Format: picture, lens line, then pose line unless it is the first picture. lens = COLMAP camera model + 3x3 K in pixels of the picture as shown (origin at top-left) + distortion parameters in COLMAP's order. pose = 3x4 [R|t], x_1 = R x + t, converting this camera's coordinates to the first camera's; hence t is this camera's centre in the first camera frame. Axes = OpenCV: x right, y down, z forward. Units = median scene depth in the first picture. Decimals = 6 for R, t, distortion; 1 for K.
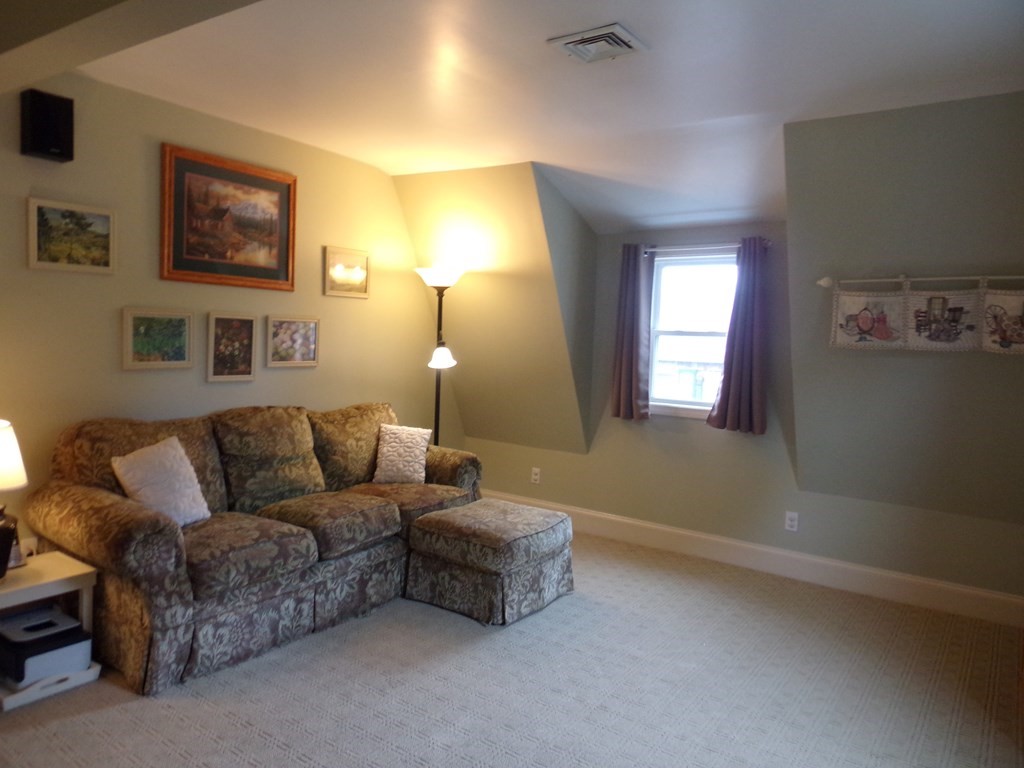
lens RADIAL K [[716.2, 0, 493.8], [0, 716.2, 380.0], [0, 0, 1]] dist [0.089485, -0.103874]
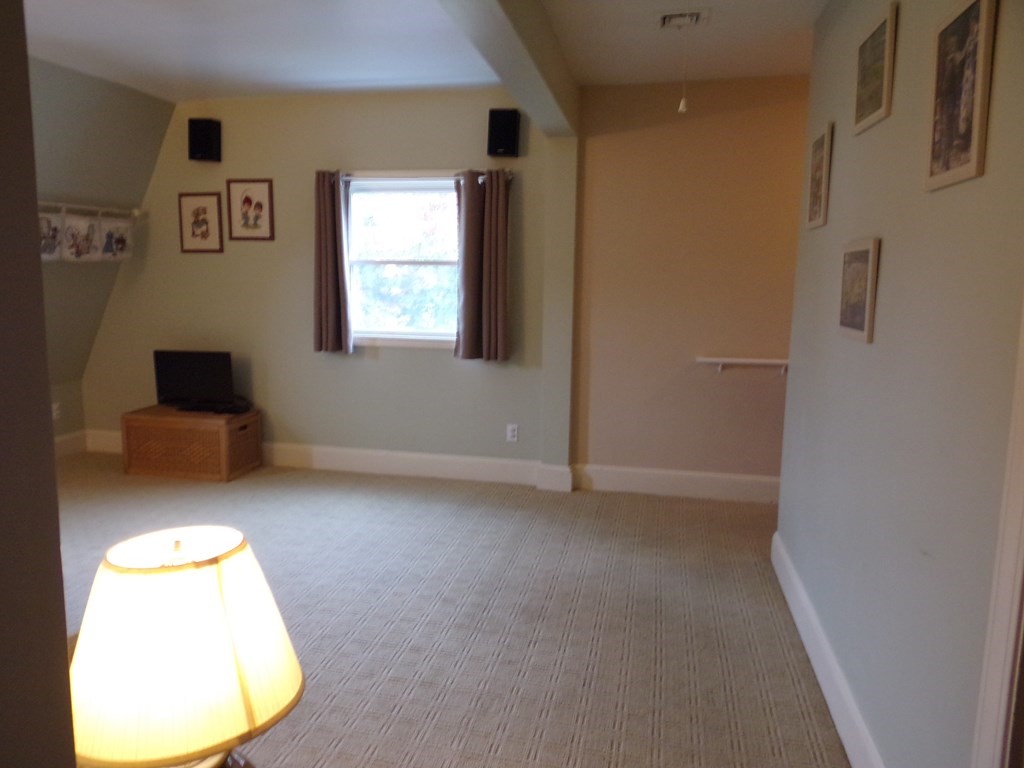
lens RADIAL K [[716.2, 0, 493.8], [0, 716.2, 380.0], [0, 0, 1]] dist [0.089485, -0.103874]
pose [[-0.388103, -0.184564, 0.902946, -0.844374], [0.027557, 0.976980, 0.211541, -0.081743], [-0.921204, 0.106982, -0.374083, 0.749269]]
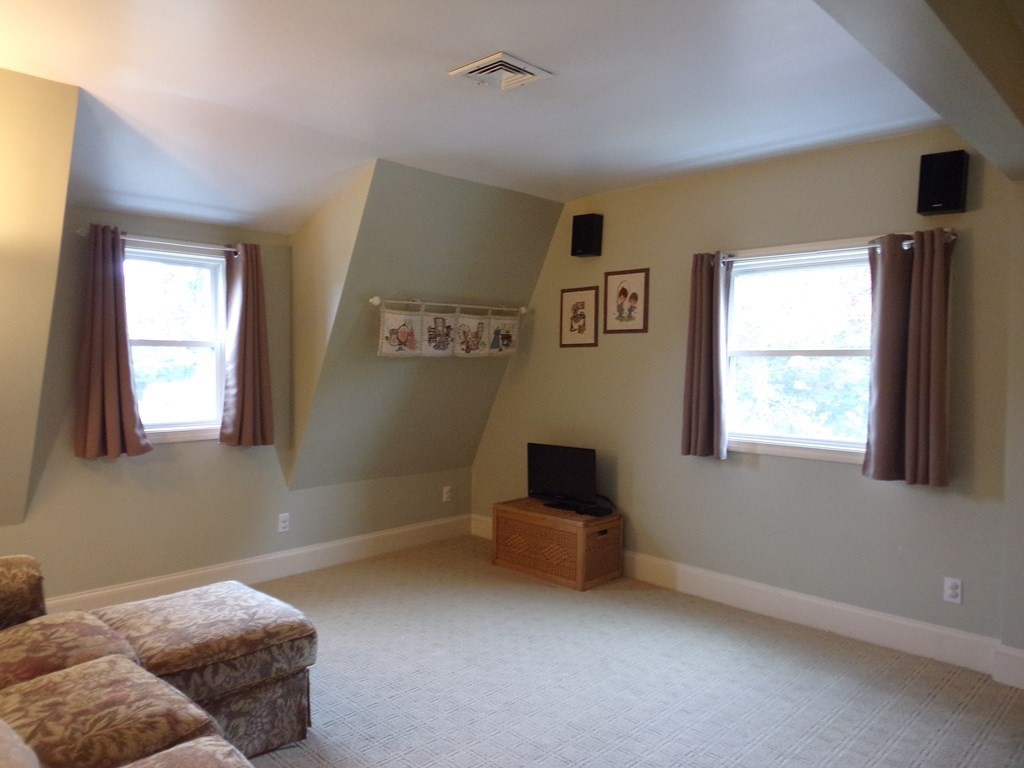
lens RADIAL K [[716.2, 0, 493.8], [0, 716.2, 380.0], [0, 0, 1]] dist [0.089485, -0.103874]
pose [[0.157424, -0.067990, 0.985188, -0.689364], [0.057142, 0.996583, 0.059646, -0.067986], [-0.985877, 0.046906, 0.160771, 0.655078]]
